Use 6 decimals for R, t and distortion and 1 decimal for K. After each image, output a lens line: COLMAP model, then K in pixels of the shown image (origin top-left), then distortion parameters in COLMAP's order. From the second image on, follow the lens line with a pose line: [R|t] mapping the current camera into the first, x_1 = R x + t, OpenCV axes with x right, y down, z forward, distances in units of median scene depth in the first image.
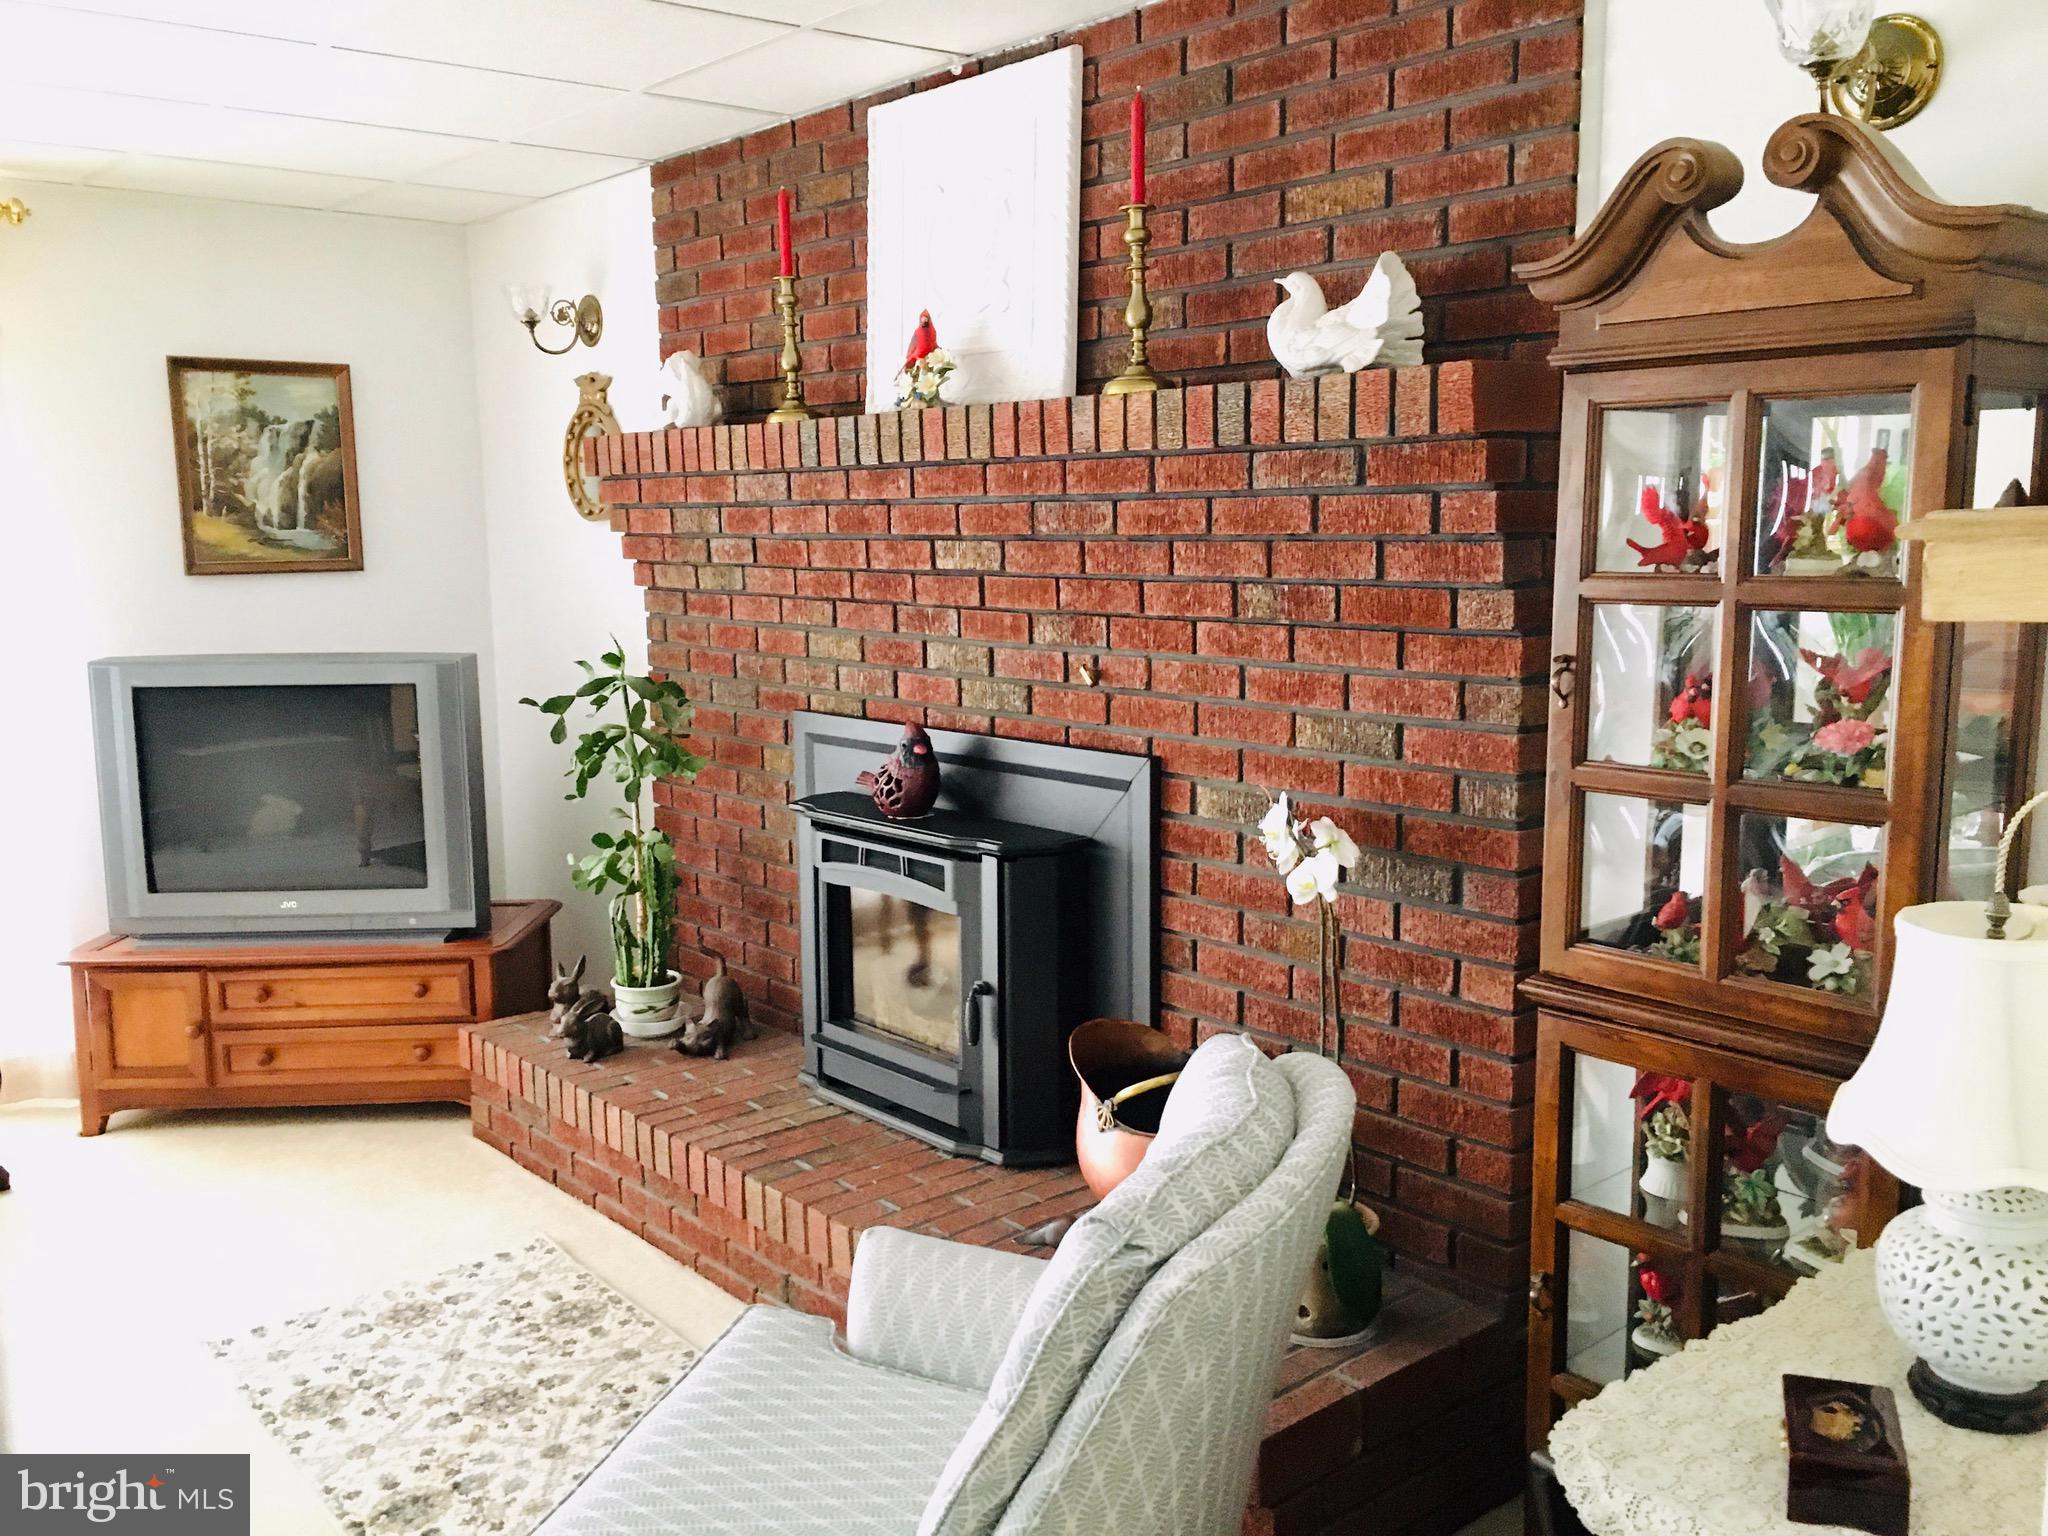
lens RADIAL K [[1756.5, 0, 1017.3], [0, 1756.5, 775.4], [0, 0, 1]] dist [0.077668, -0.082239]
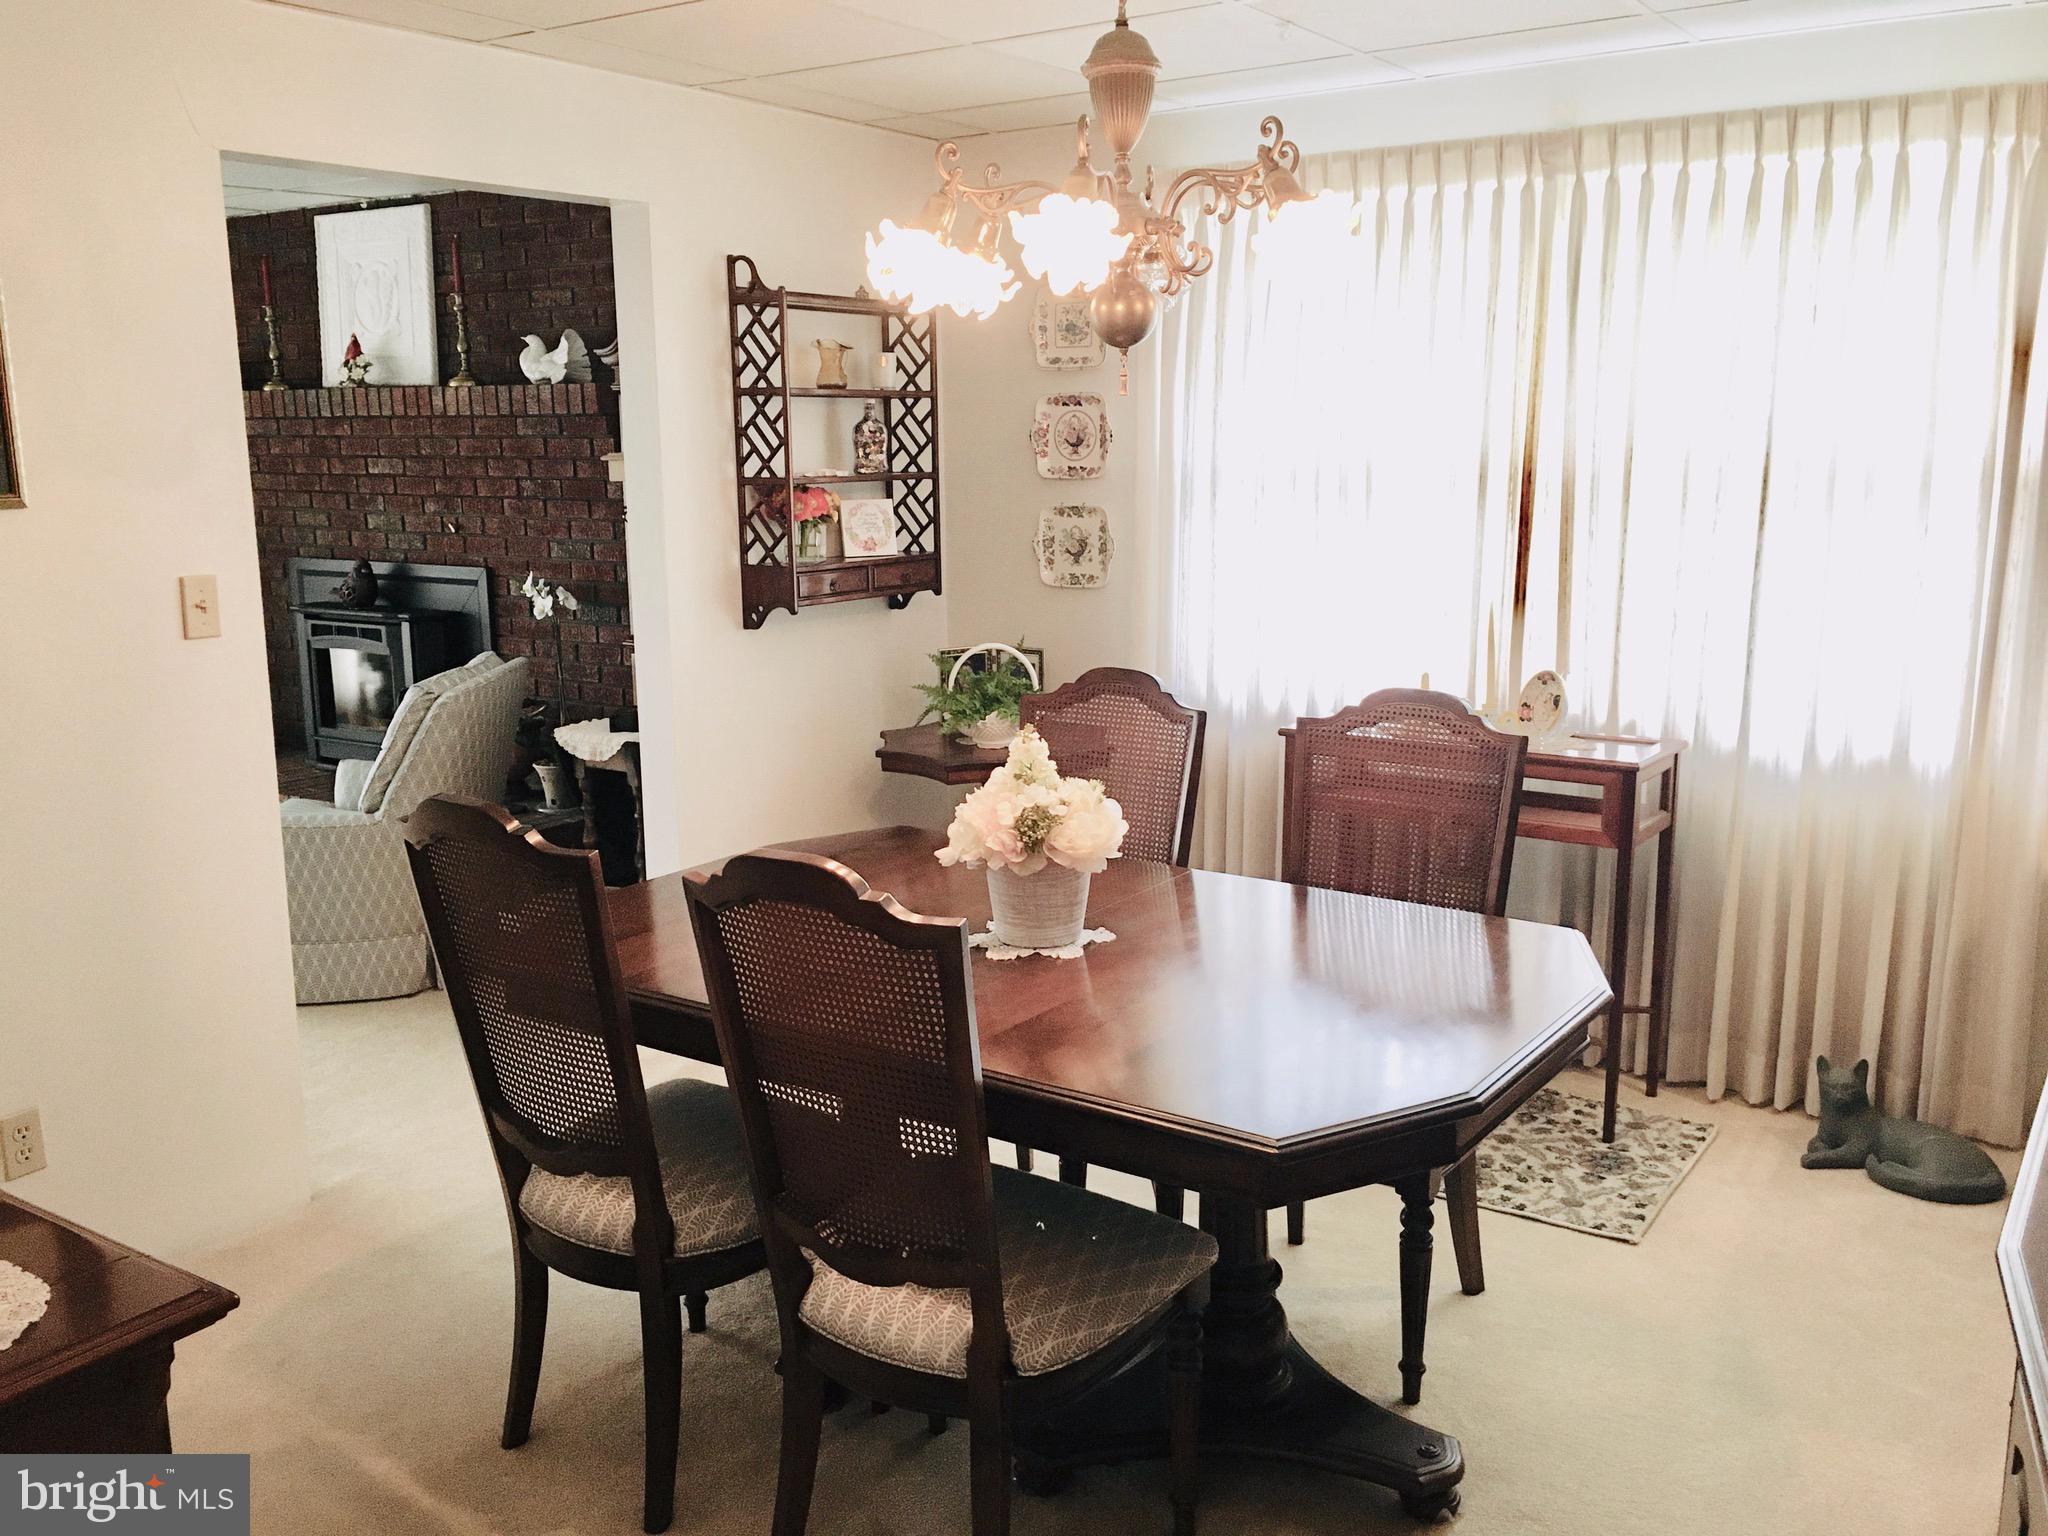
lens RADIAL K [[1756.5, 0, 1031.1], [0, 1756.5, 770.4], [0, 0, 1]] dist [0.077668, -0.082239]
pose [[0.961932, -0.048859, 0.268886, 0.107990], [0.037619, 0.998196, 0.046799, 0.135311], [-0.270688, -0.034903, 0.962034, -1.011119]]
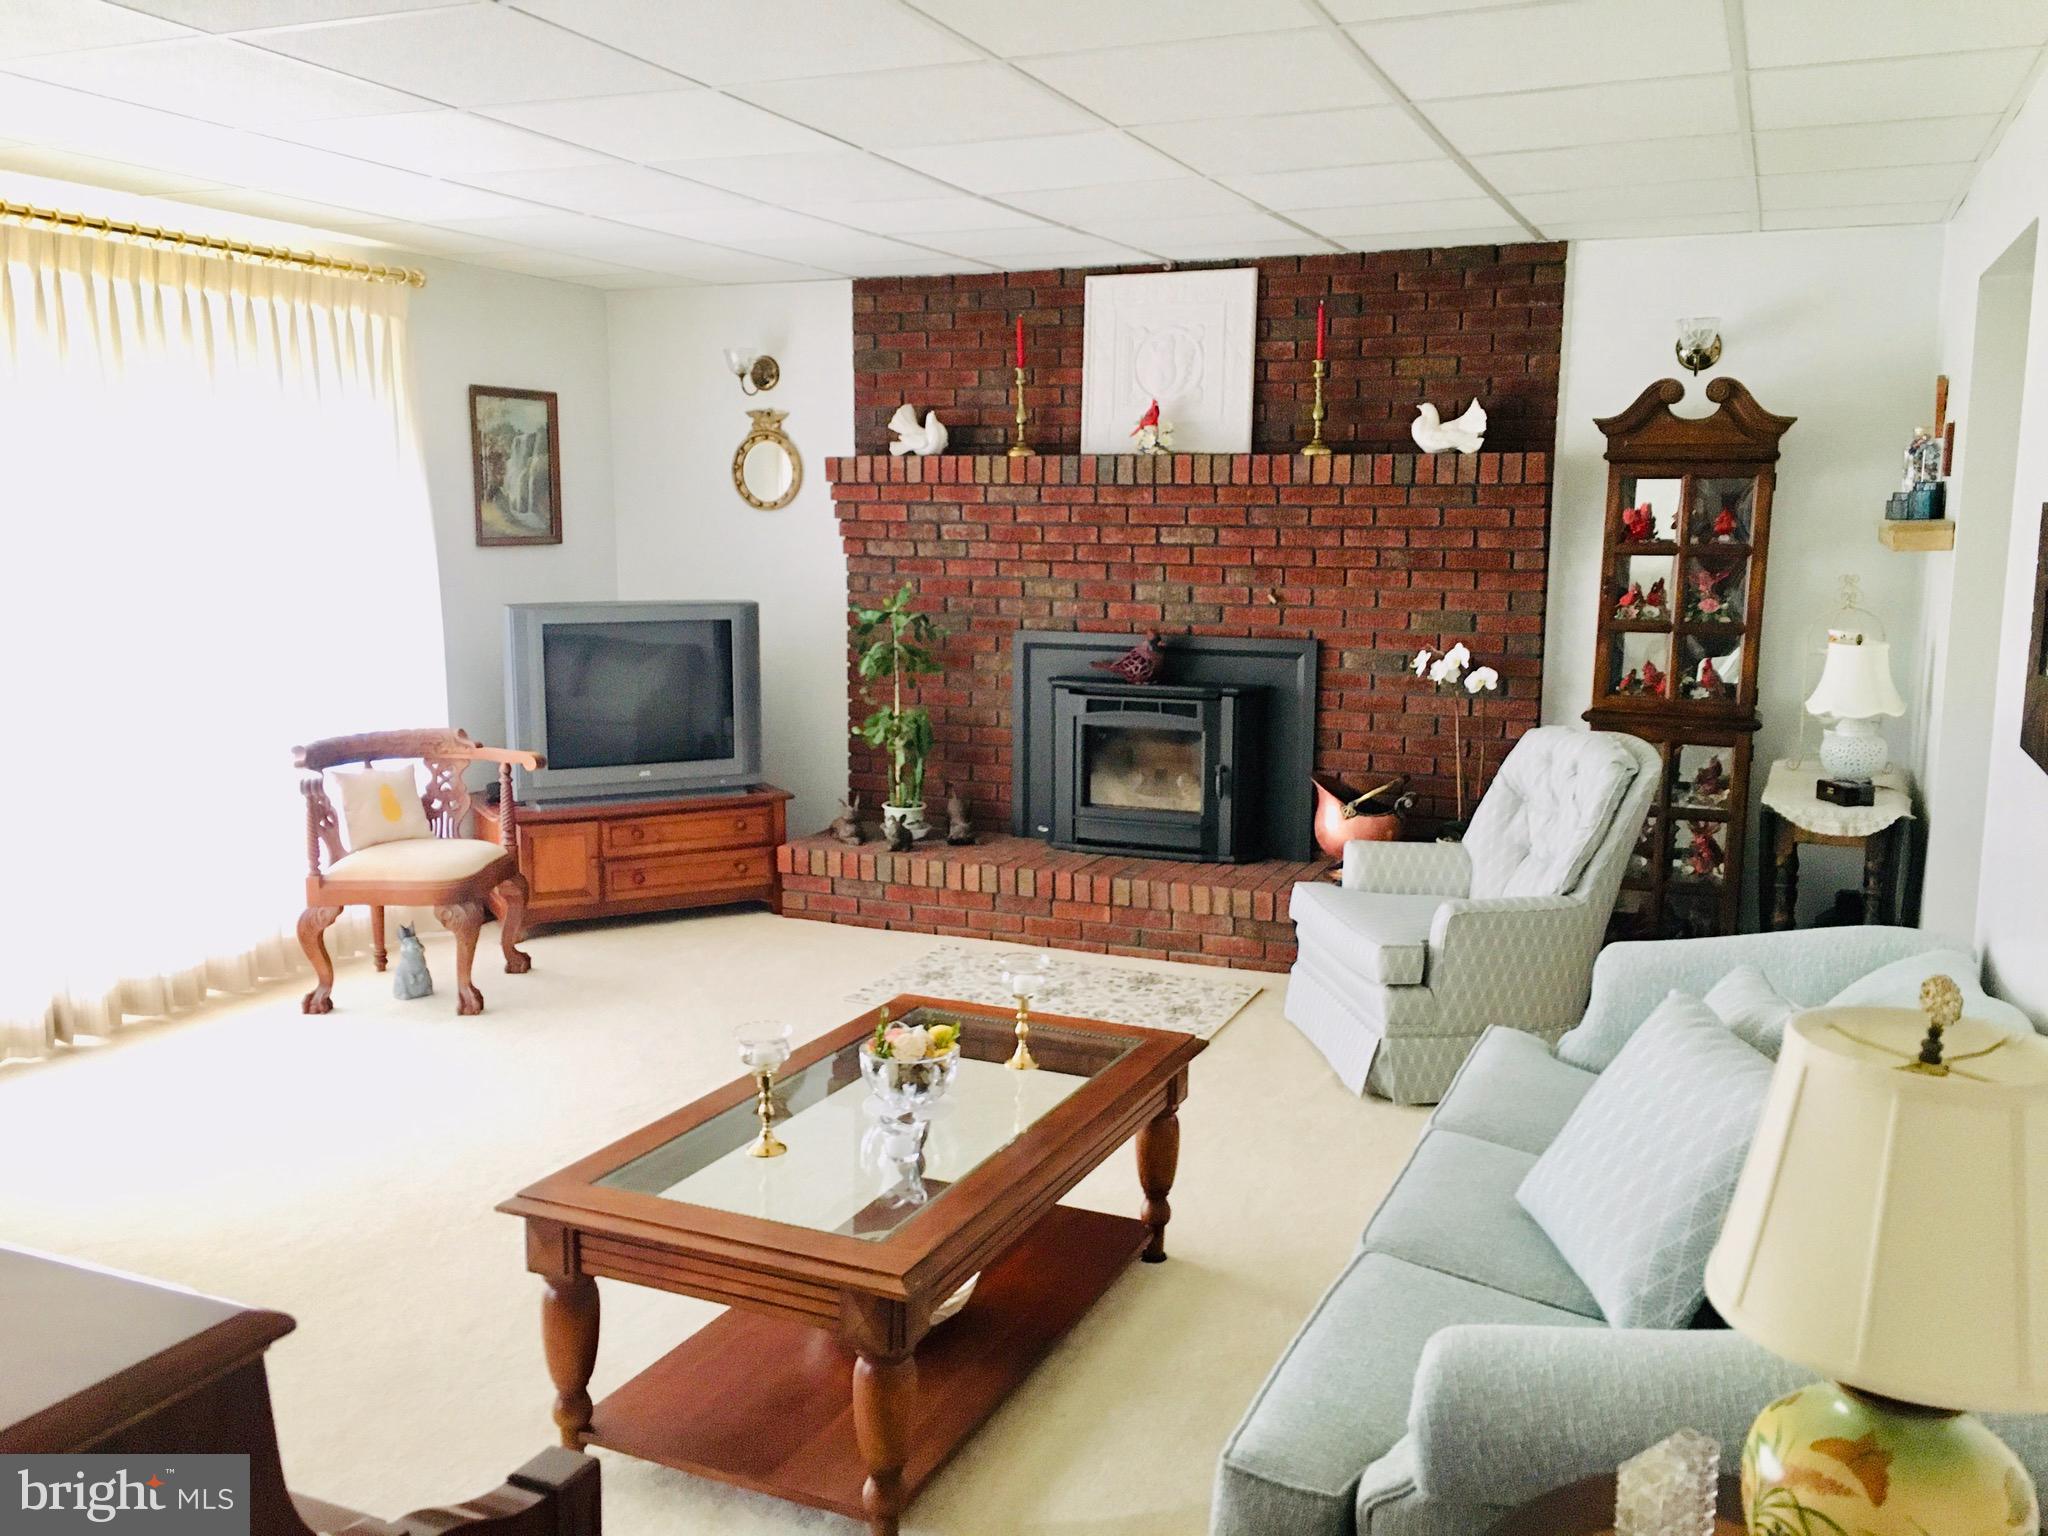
lens RADIAL K [[1756.5, 0, 1023.3], [0, 1756.5, 775.0], [0, 0, 1]] dist [0.077668, -0.082239]
pose [[0.895698, -0.049984, 0.441845, -0.978629], [0.047801, 0.998727, 0.016082, 0.083446], [-0.442087, 0.006716, 0.896947, -0.547024]]
